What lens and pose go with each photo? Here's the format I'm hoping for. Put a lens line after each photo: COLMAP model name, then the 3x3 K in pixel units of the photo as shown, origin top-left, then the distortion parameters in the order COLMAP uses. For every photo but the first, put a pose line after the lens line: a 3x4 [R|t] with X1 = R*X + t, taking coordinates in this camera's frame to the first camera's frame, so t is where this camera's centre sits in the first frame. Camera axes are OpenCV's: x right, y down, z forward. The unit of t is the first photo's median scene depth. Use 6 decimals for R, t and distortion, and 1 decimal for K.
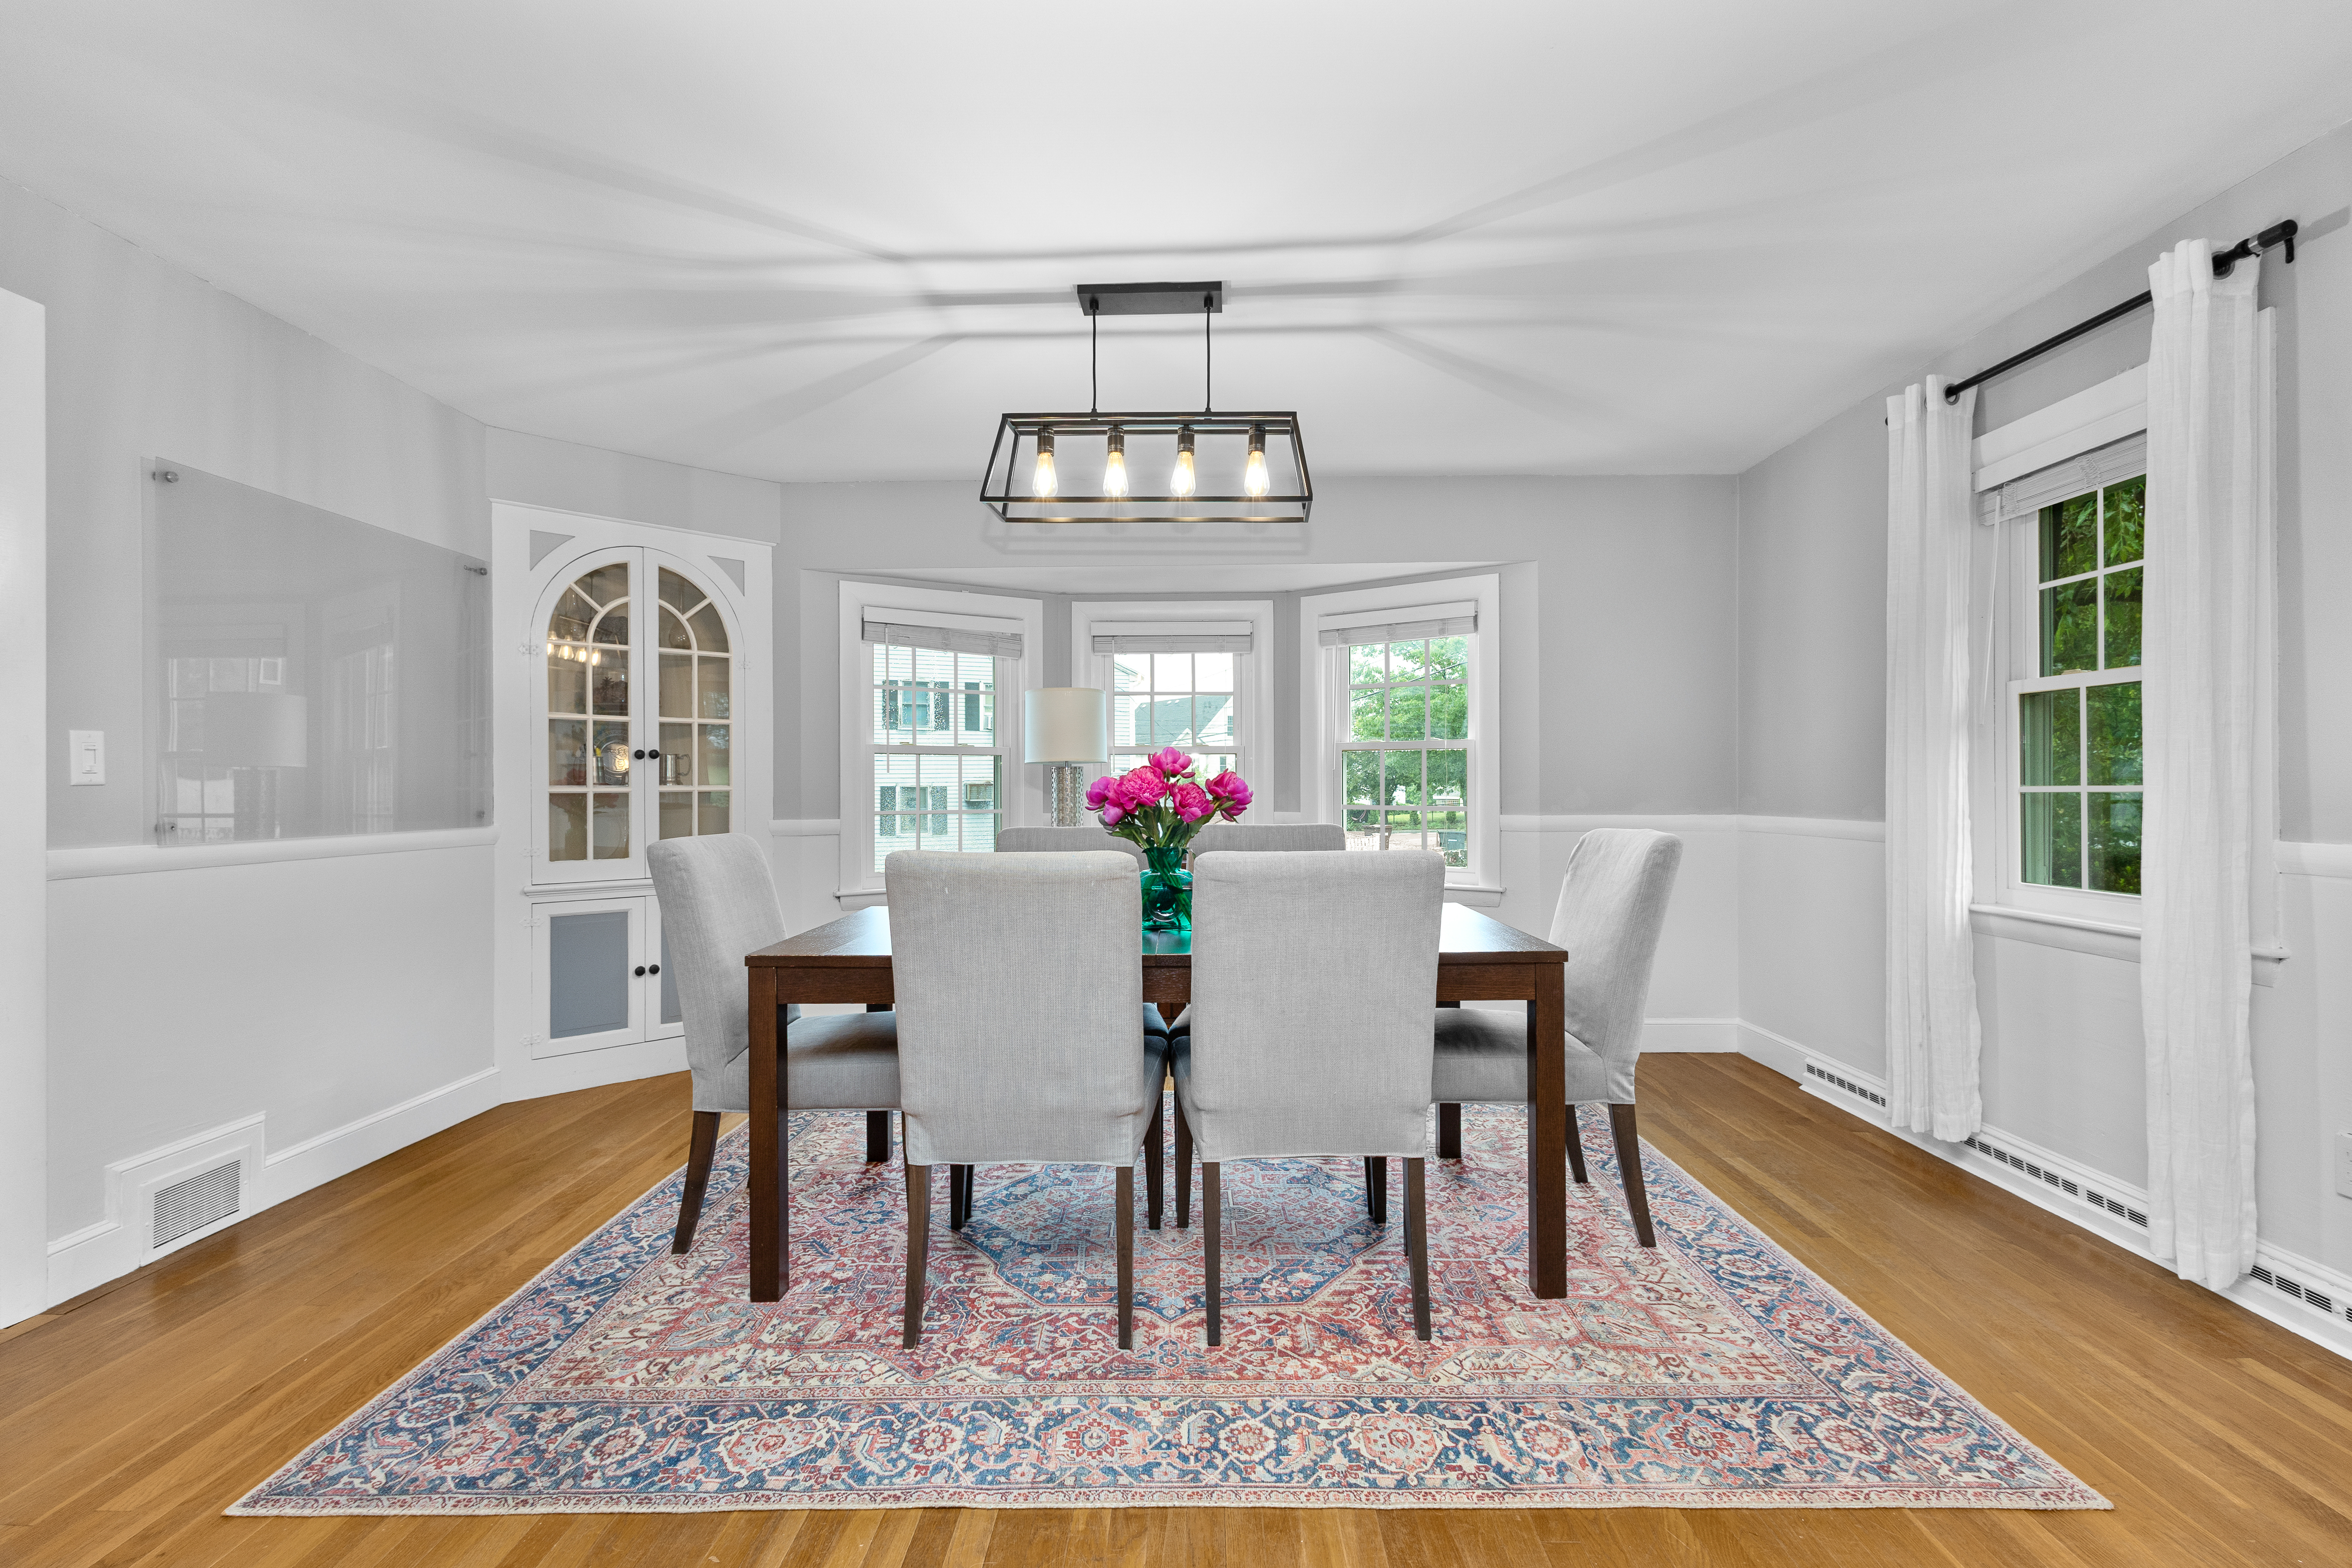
lens RADIAL K [[1100.9, 0, 1176.0], [0, 1100.9, 784.0], [0, 0, 1]] dist [0.016451, 0.000206]
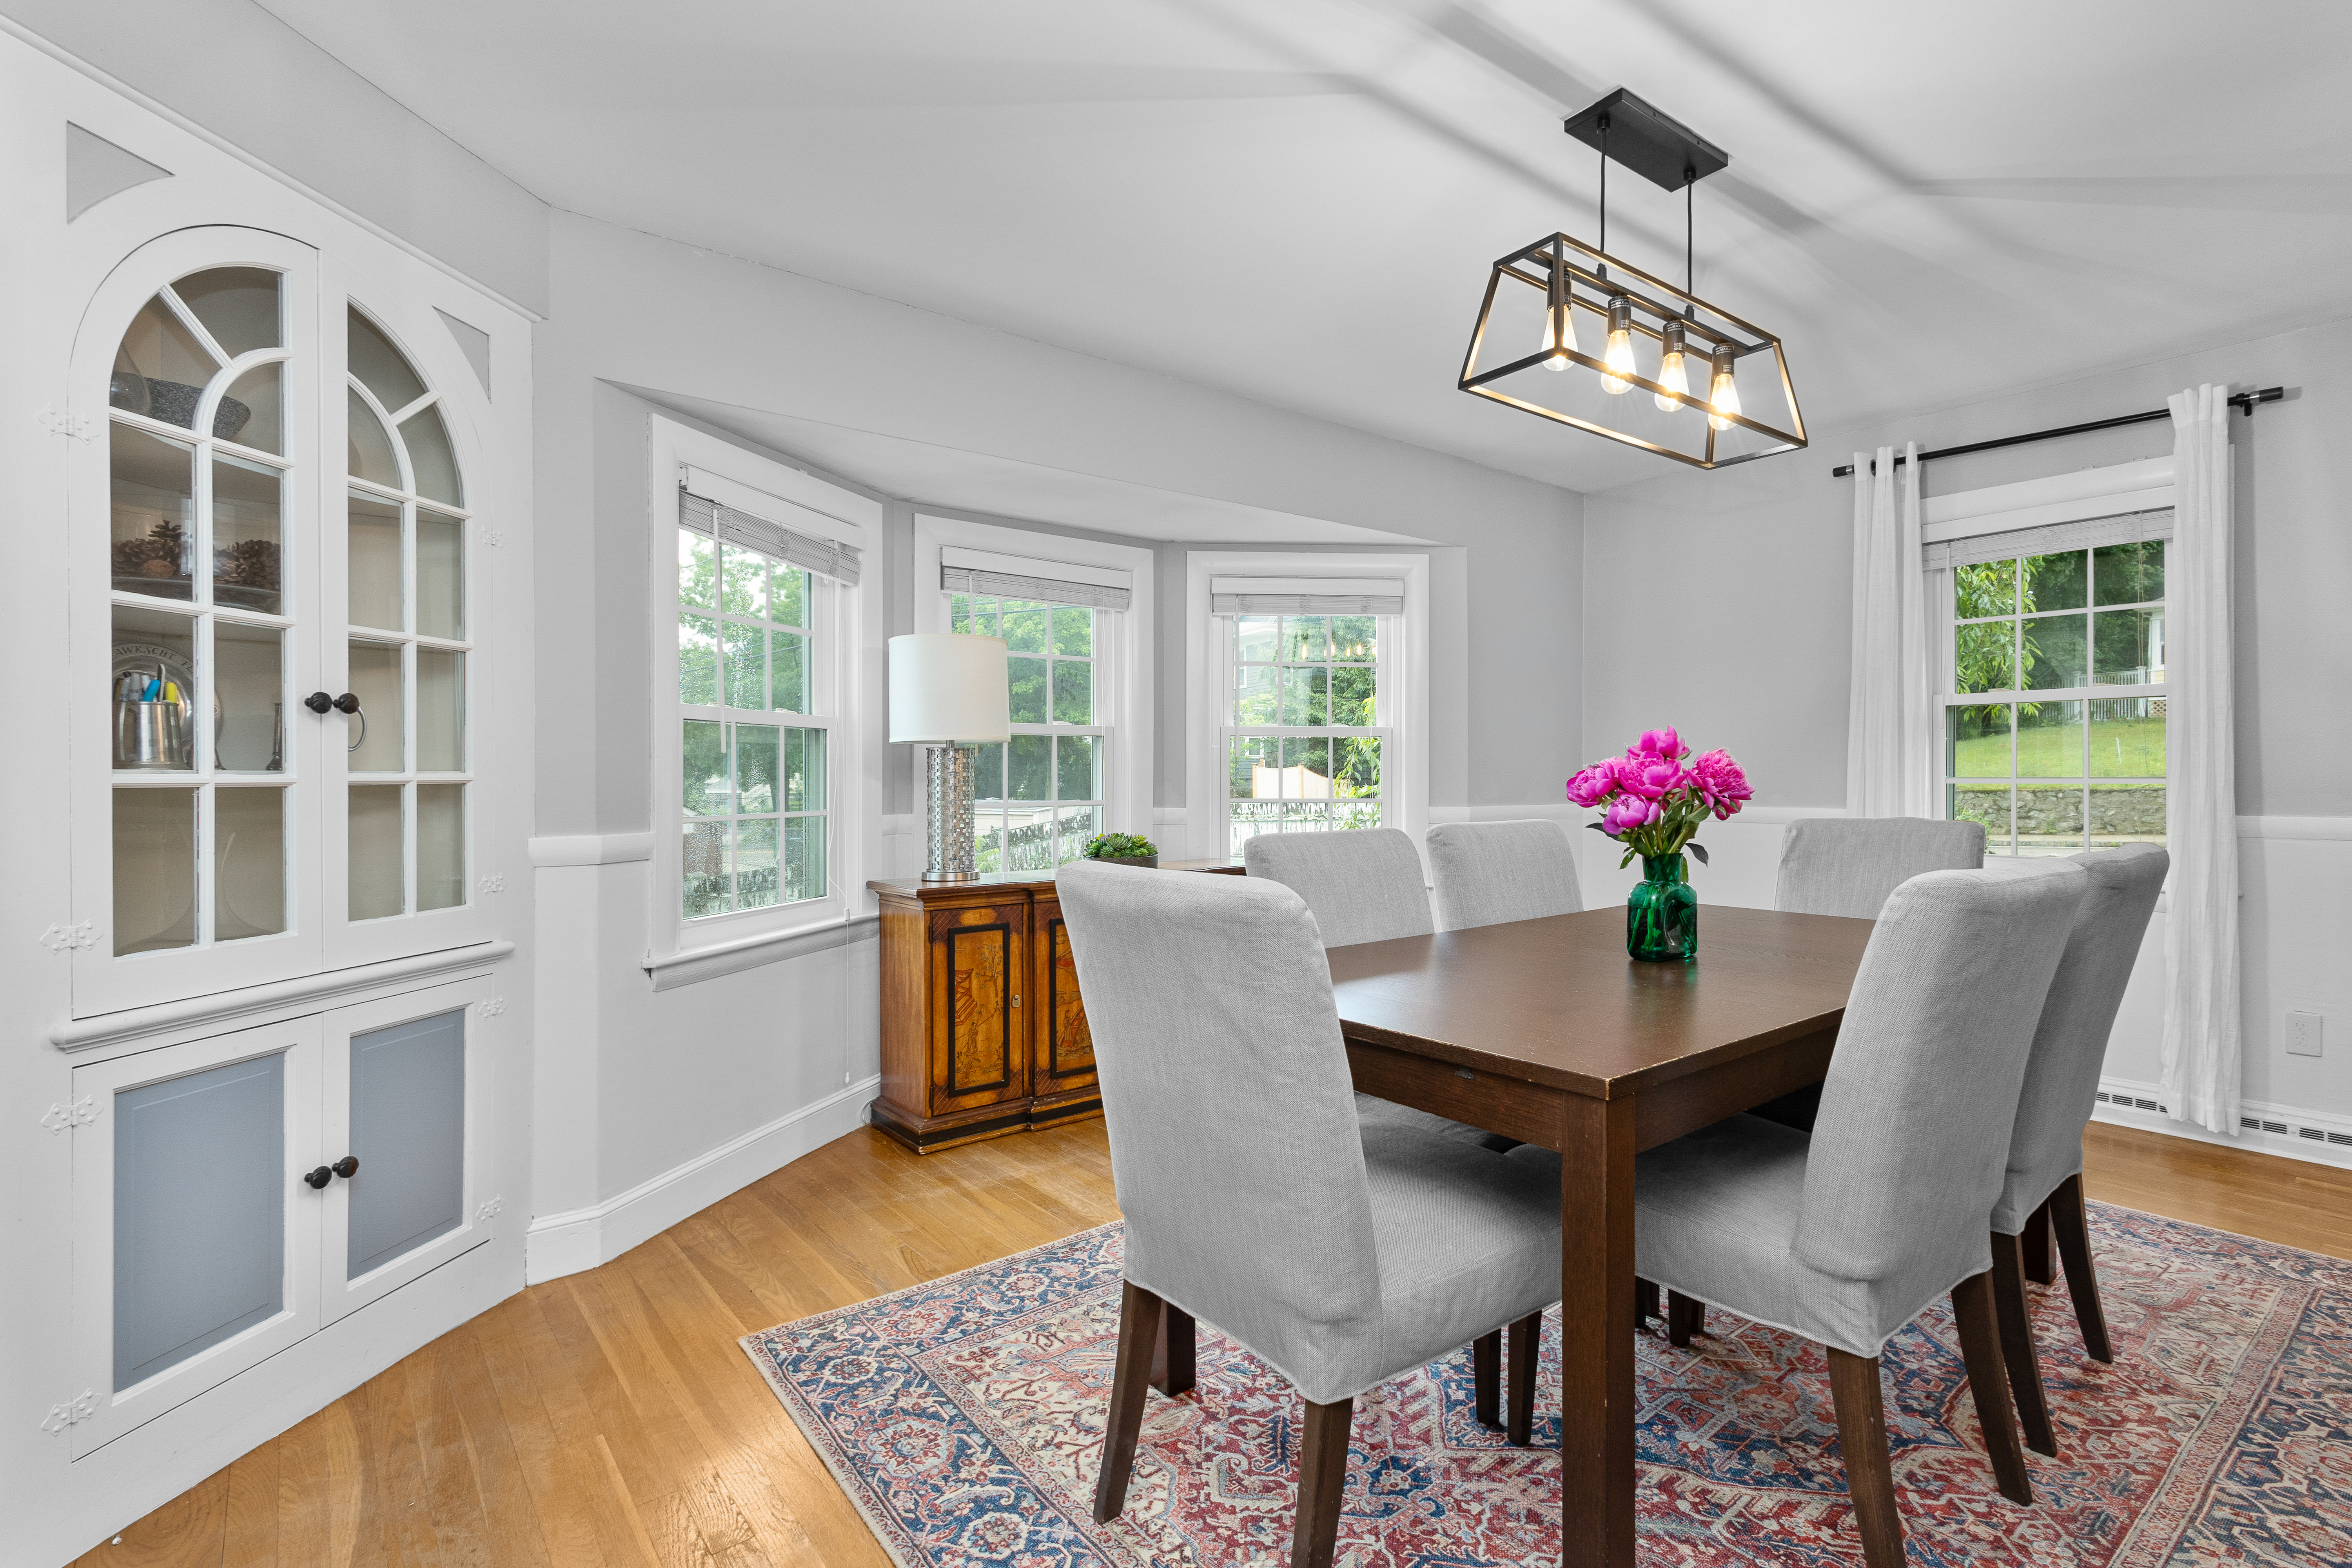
lens RADIAL K [[1134.6, 0, 1260.2], [0, 1134.6, 786.6], [0, 0, 1]] dist [0.006152, -0.000959]
pose [[0.754419, -0.002027, 0.656391, -0.559804], [-0.000163, 0.999995, 0.003275, 0.007056], [-0.656394, -0.002577, 0.754414, 0.438323]]
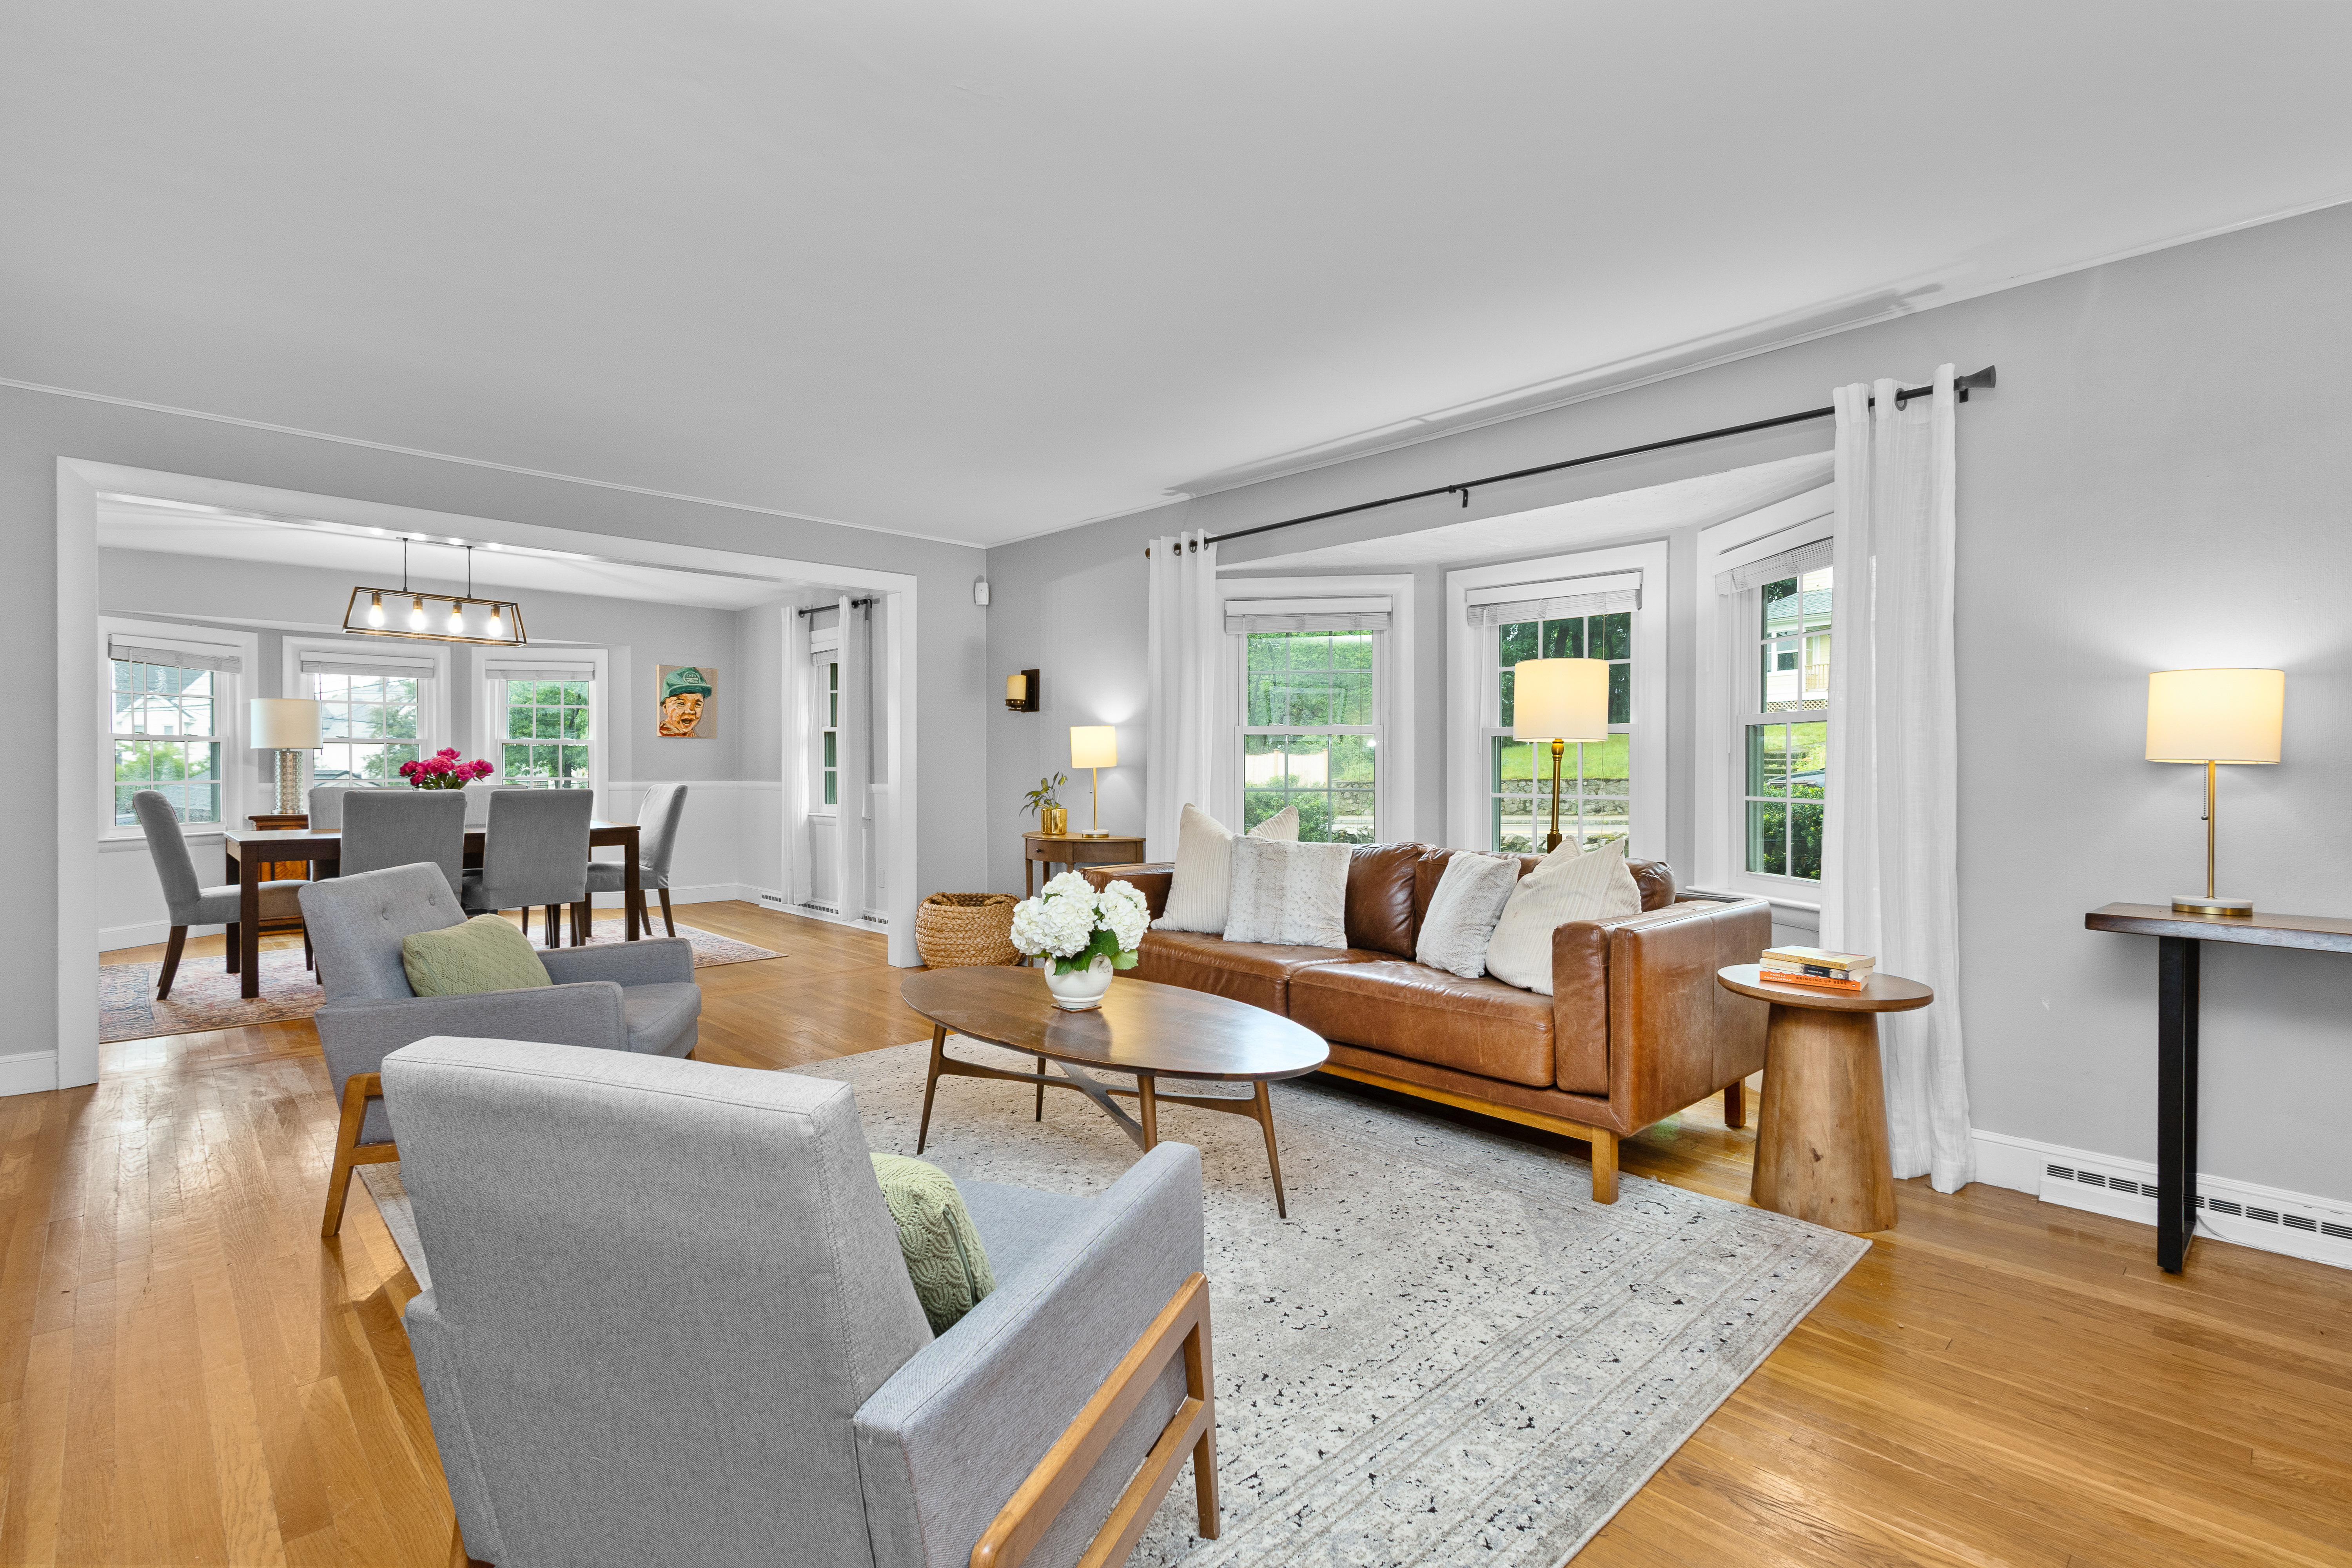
lens RADIAL K [[1084.7, 0, 1182.1], [0, 1084.7, 777.2], [0, 0, 1]] dist [0.007423, -0.000036]
pose [[0.707893, 0.000510, 0.706319, -0.374308], [-0.005540, 0.999973, 0.004830, 0.006709], [-0.706297, -0.007332, 0.707877, -1.162851]]
